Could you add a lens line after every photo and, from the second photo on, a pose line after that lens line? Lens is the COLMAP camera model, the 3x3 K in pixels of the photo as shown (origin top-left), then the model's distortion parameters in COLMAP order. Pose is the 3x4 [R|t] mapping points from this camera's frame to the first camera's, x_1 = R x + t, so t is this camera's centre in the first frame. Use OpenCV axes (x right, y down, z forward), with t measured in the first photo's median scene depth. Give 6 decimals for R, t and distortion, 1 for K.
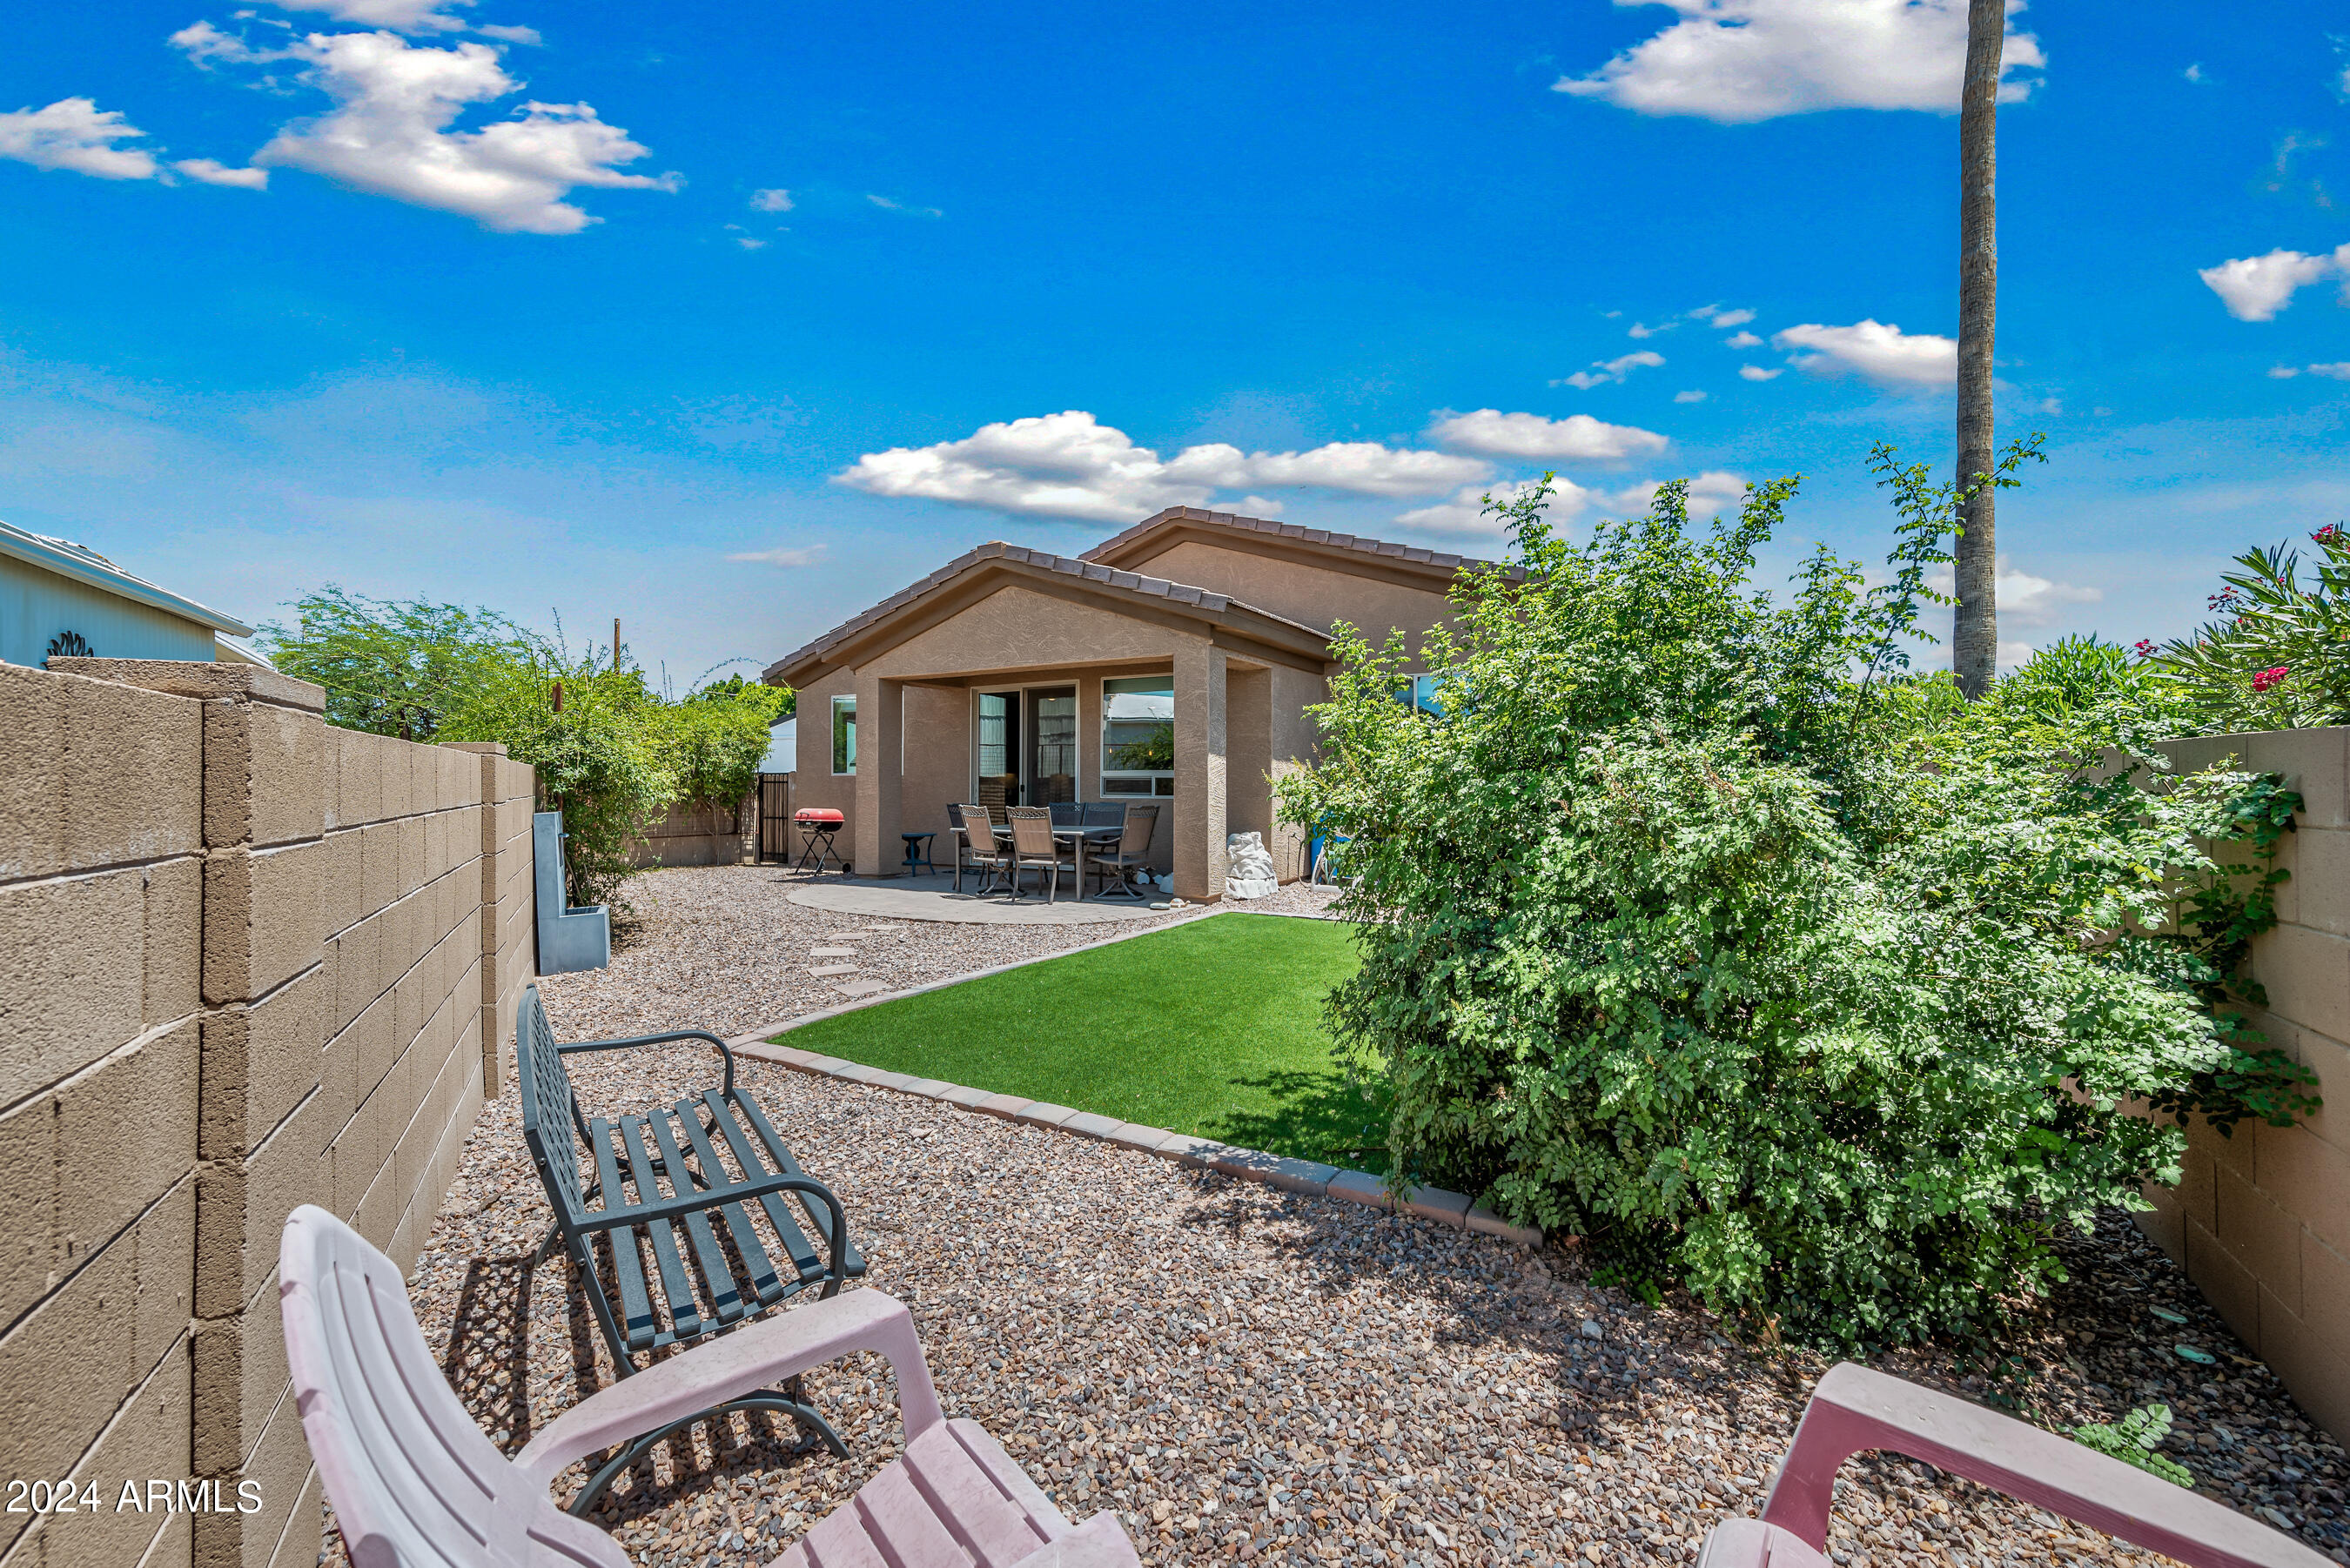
lens RADIAL K [[944.1, 0, 1170.4], [0, 944.1, 776.0], [0, 0, 1]] dist [-0.000255, 0.000122]
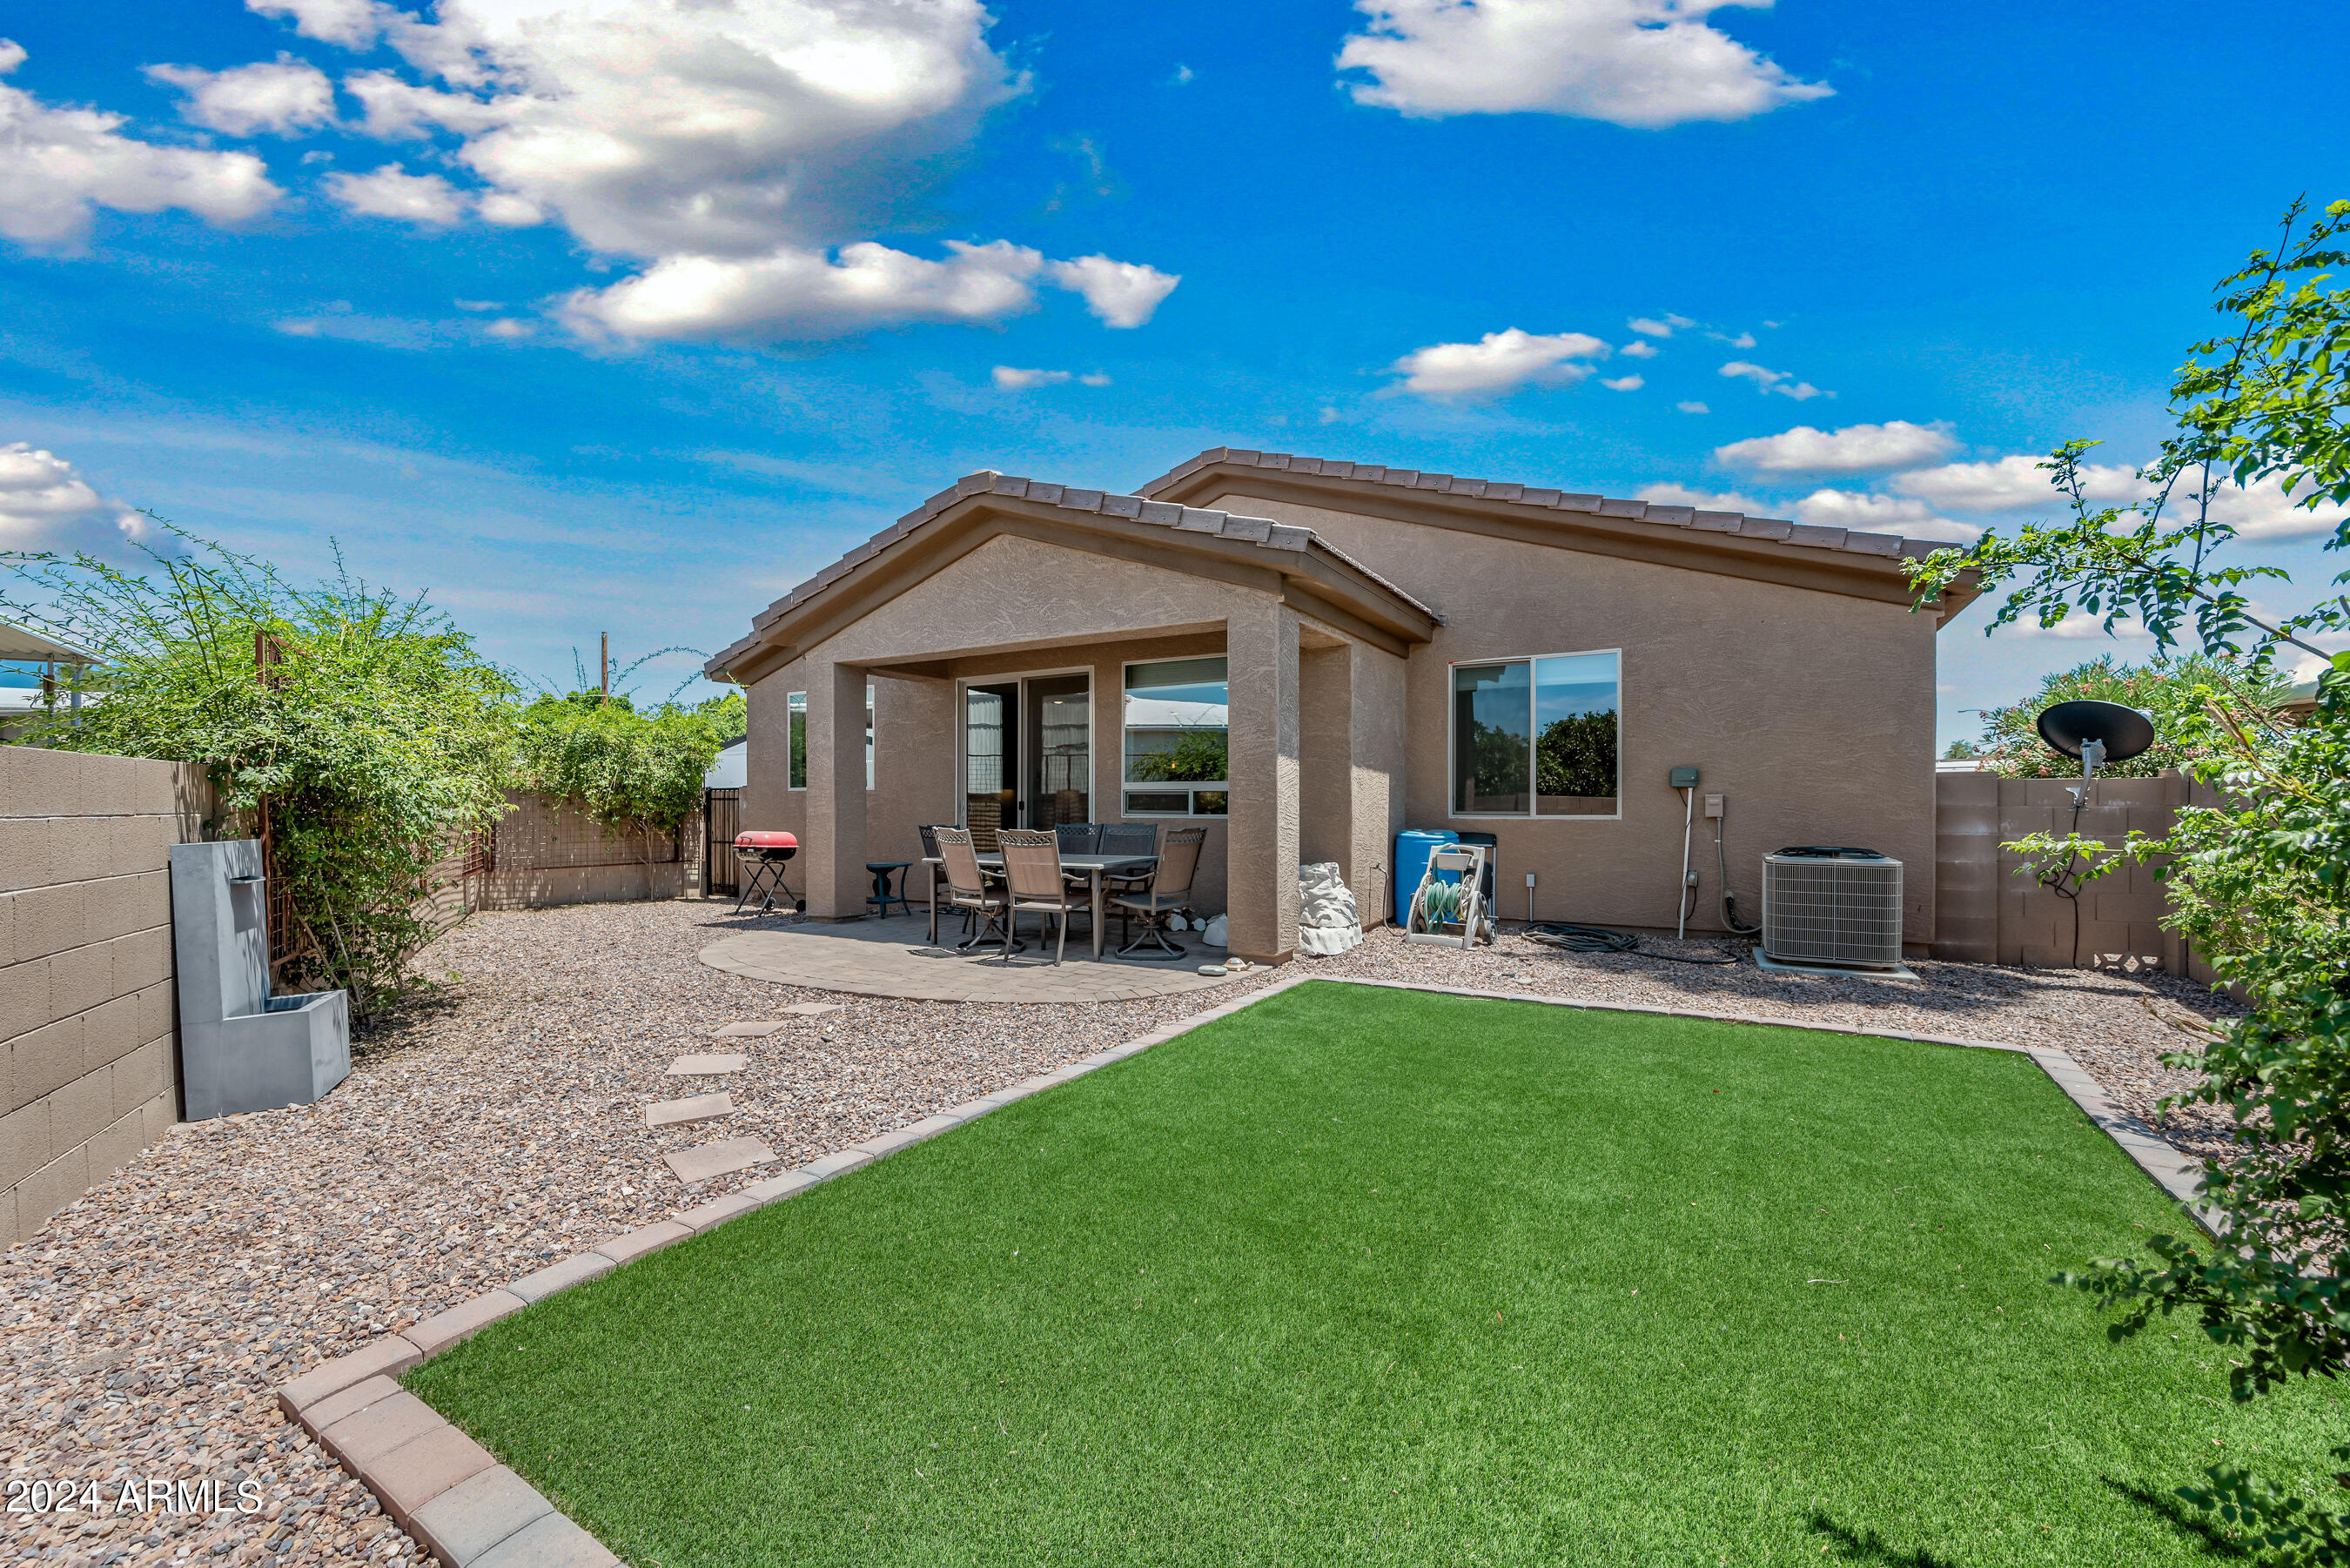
lens RADIAL K [[944.1, 0, 1181.3], [0, 944.1, 793.1], [0, 0, 1]] dist [-0.000255, 0.000122]
pose [[0.999982, -0.001392, 0.005858, -0.032077], [0.001415, 0.999992, -0.003824, 0.006669], [-0.005852, 0.003832, 0.999976, 0.244349]]
